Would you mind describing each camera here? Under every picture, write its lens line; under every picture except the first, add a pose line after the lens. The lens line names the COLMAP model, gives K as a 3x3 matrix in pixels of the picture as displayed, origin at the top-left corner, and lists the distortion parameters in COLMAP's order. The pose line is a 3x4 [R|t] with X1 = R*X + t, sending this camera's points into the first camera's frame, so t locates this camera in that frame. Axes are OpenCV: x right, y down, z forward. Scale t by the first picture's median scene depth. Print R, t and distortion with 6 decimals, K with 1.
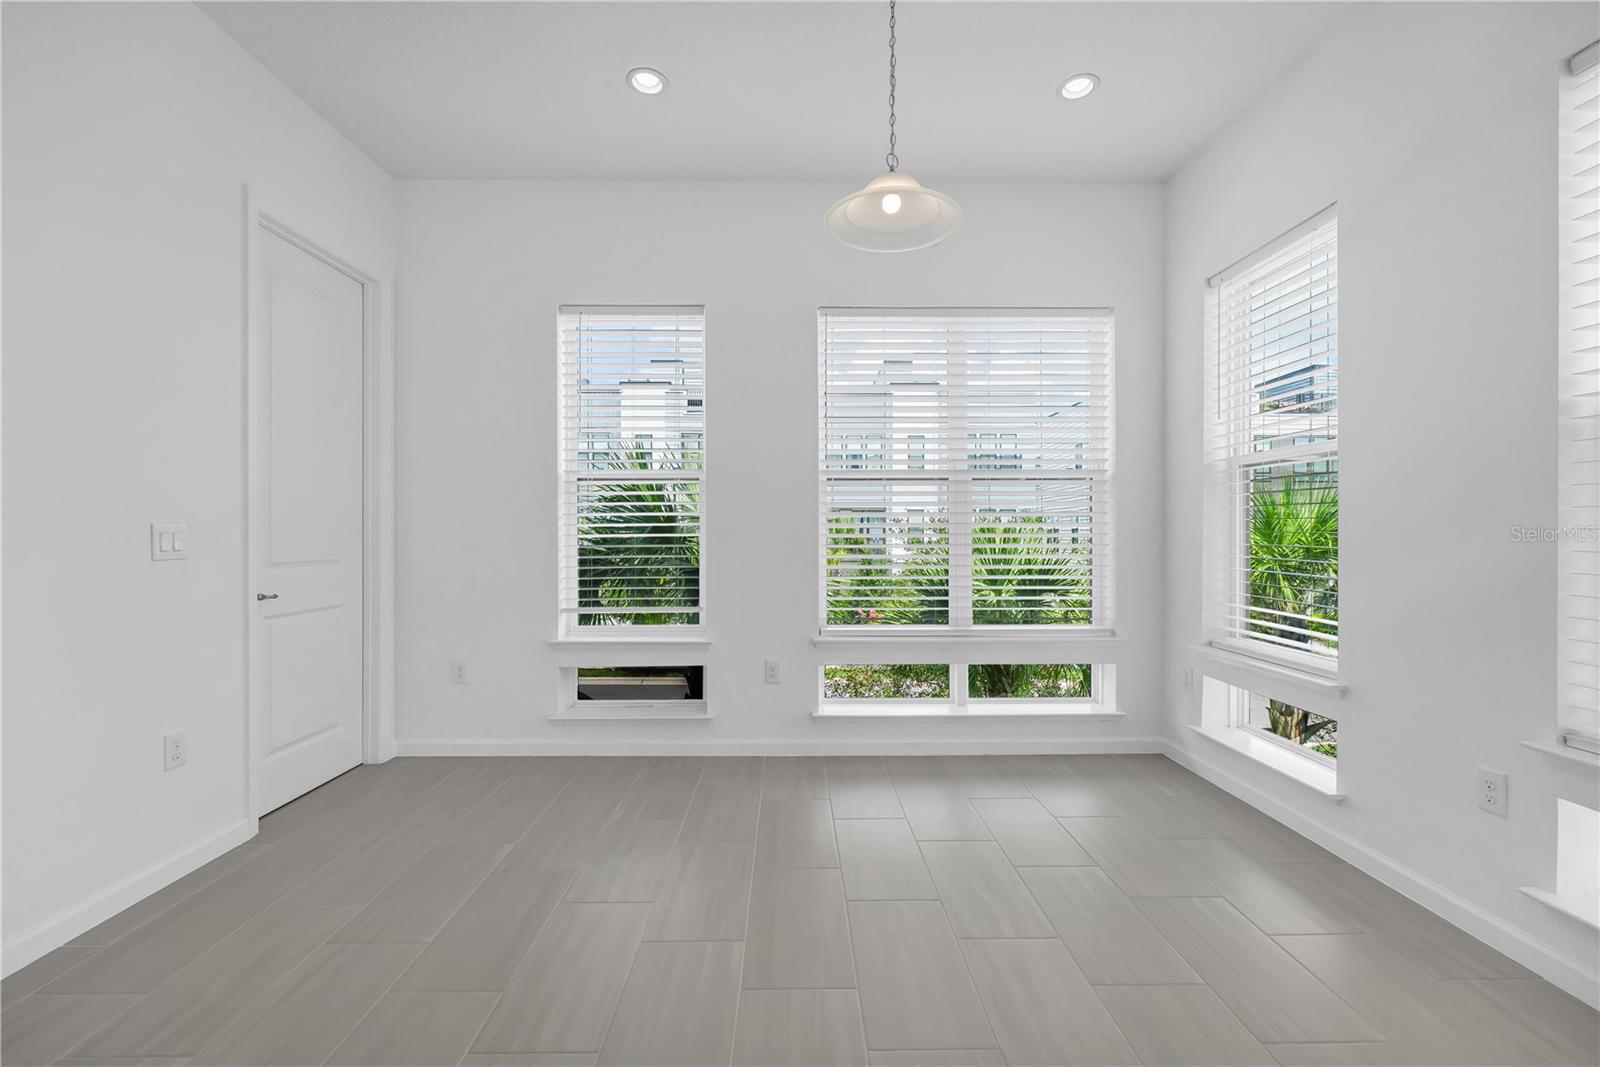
lens RADIAL K [[655.9, 0, 800.5], [0, 655.9, 526.4], [0, 0, 1]] dist [-0.000717, -0.000171]
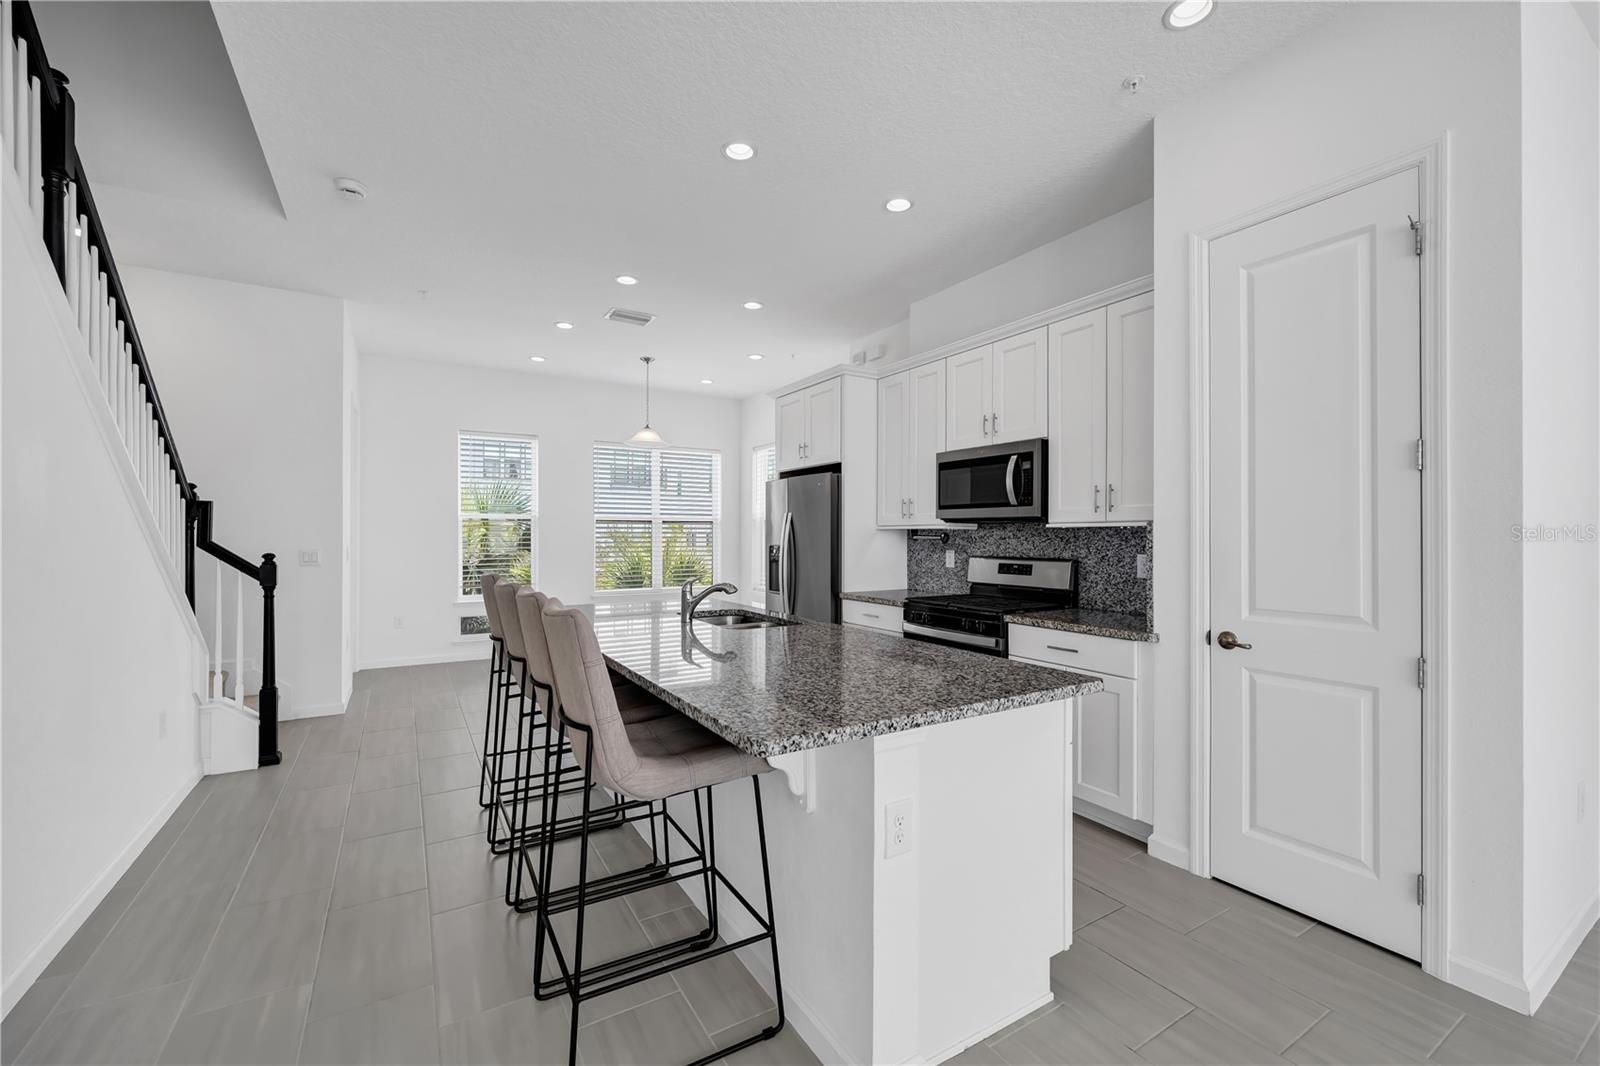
lens RADIAL K [[662.1, 0, 800.0], [0, 662.1, 533.0], [0, 0, 1]] dist [-0.000163, -0.000602]
pose [[0.845746, 0.005421, 0.533558, -0.560060], [-0.010057, 0.999933, 0.005781, -0.052780], [-0.533490, -0.010255, 0.845744, -1.187928]]
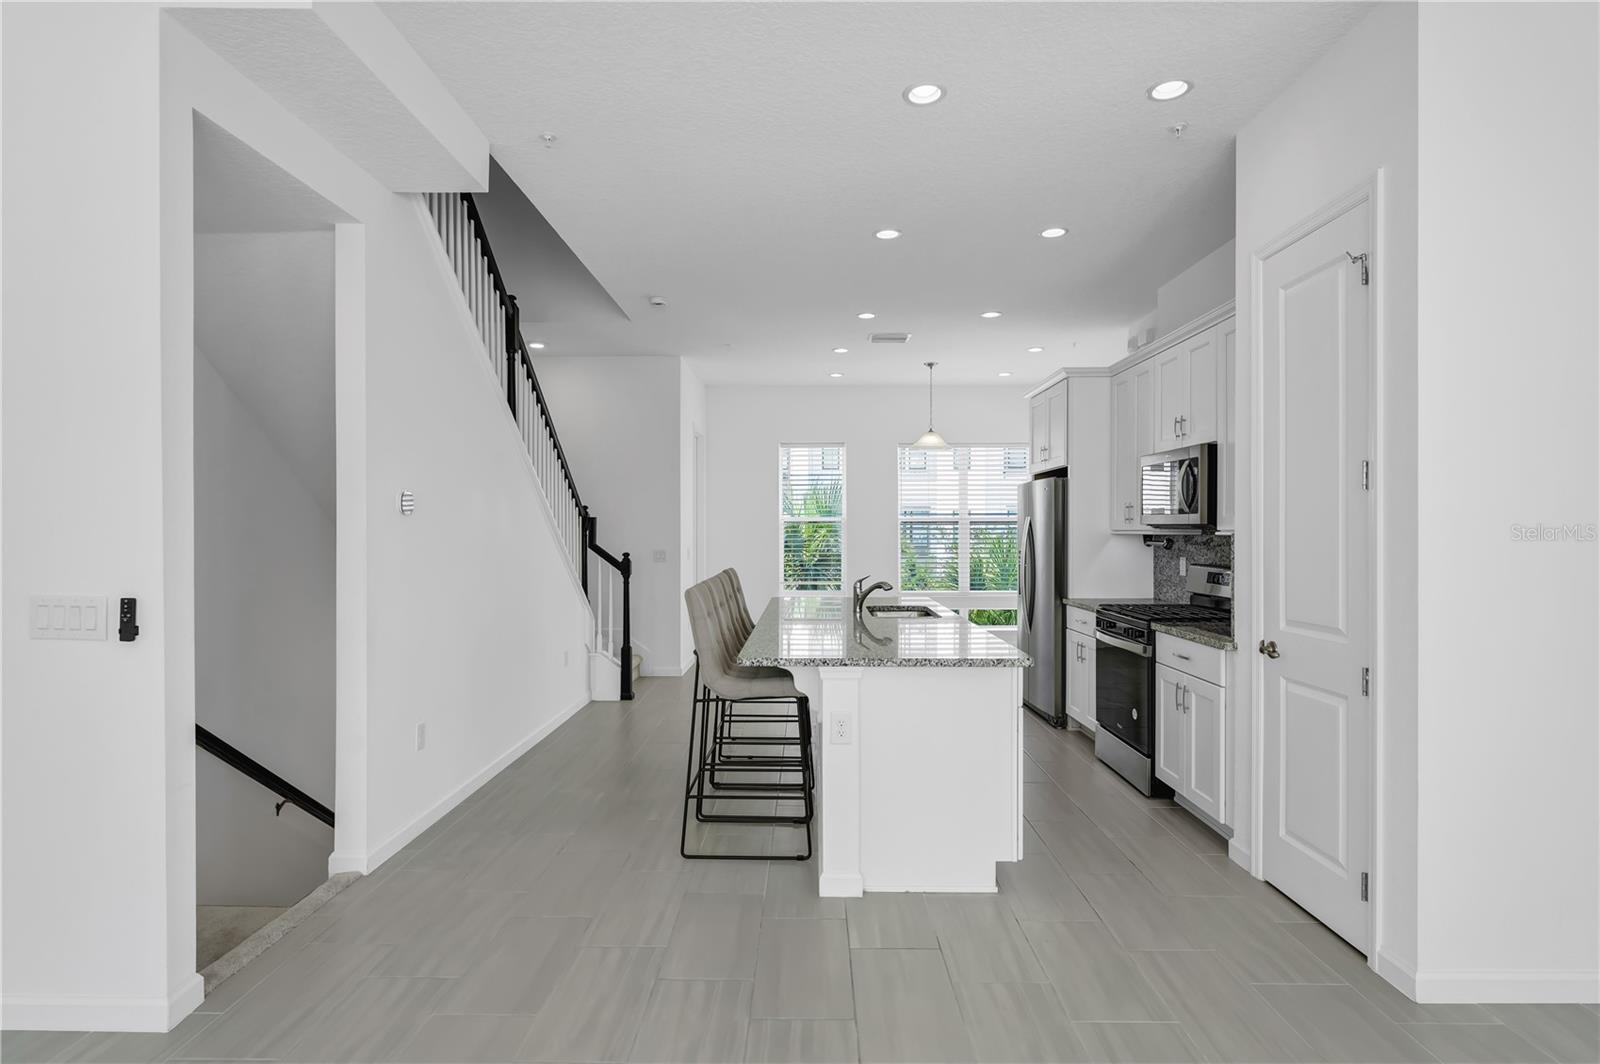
lens RADIAL K [[831.3, 0, 792.7], [0, 831.3, 527.4], [0, 0, 1]] dist [0.002078, -0.000400]
pose [[0.999991, 0.000227, -0.004182, -0.313779], [-0.000188, 0.999955, 0.009468, -0.082953], [0.004184, -0.009467, 0.999946, -1.767310]]
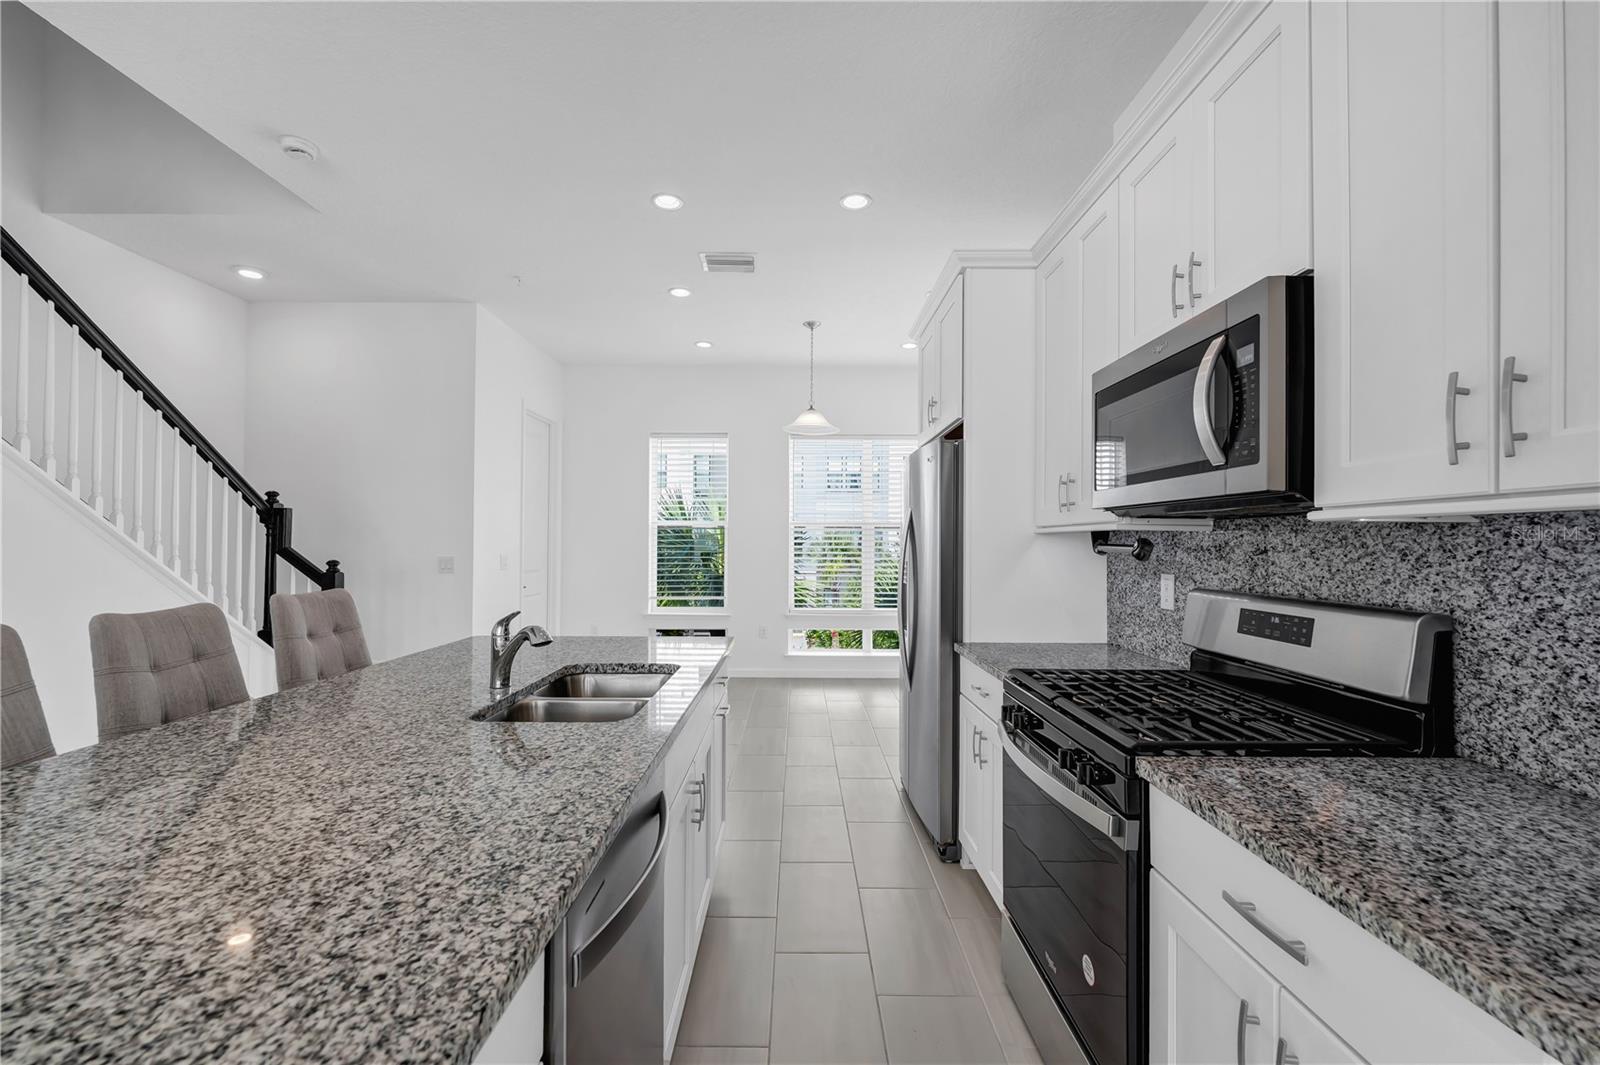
lens RADIAL K [[673.5, 0, 796.1], [0, 673.5, 533.1], [0, 0, 1]] dist [-0.001997, -0.000133]
pose [[0.999893, 0.007509, 0.012549, 0.024402], [-0.007463, 0.999965, -0.003748, -0.049229], [-0.012577, 0.003654, 0.999914, -0.890493]]
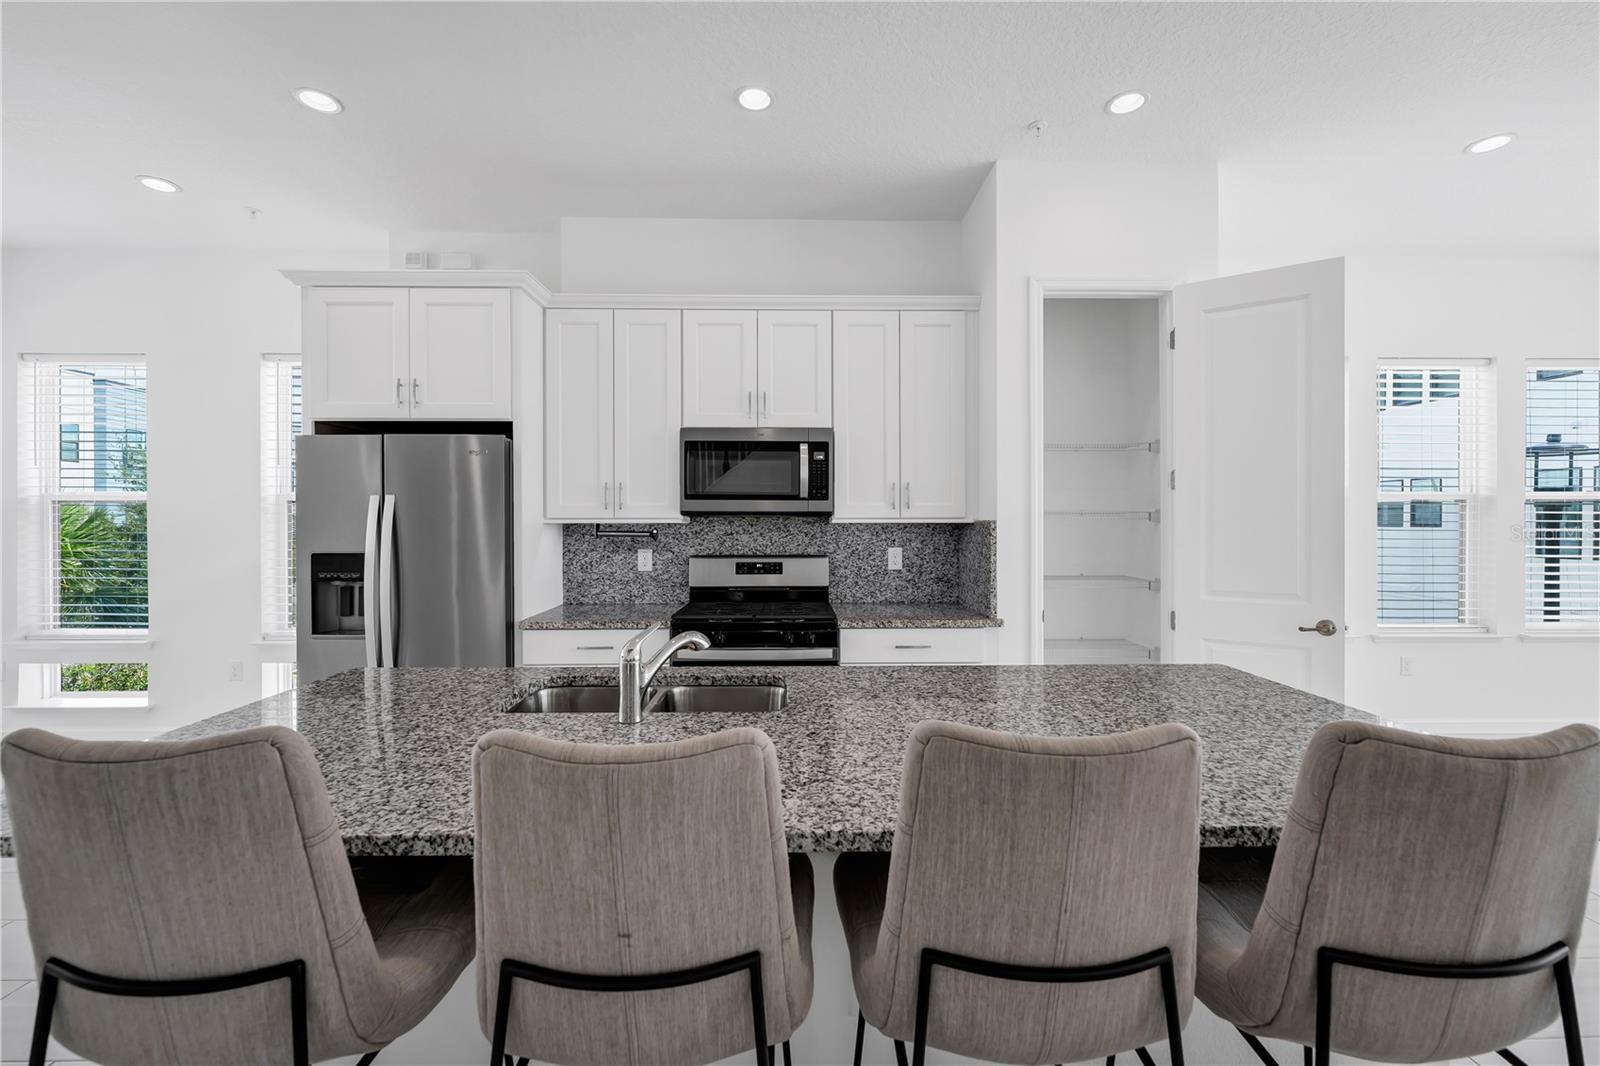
lens RADIAL K [[655.9, 0, 800.5], [0, 655.9, 525.9], [0, 0, 1]] dist [-0.000717, -0.000171]
pose [[-0.036730, -0.008181, 0.999292, -0.657488], [-0.011076, 0.999908, 0.007779, -0.062223], [-0.999264, -0.010782, -0.036817, -0.438457]]
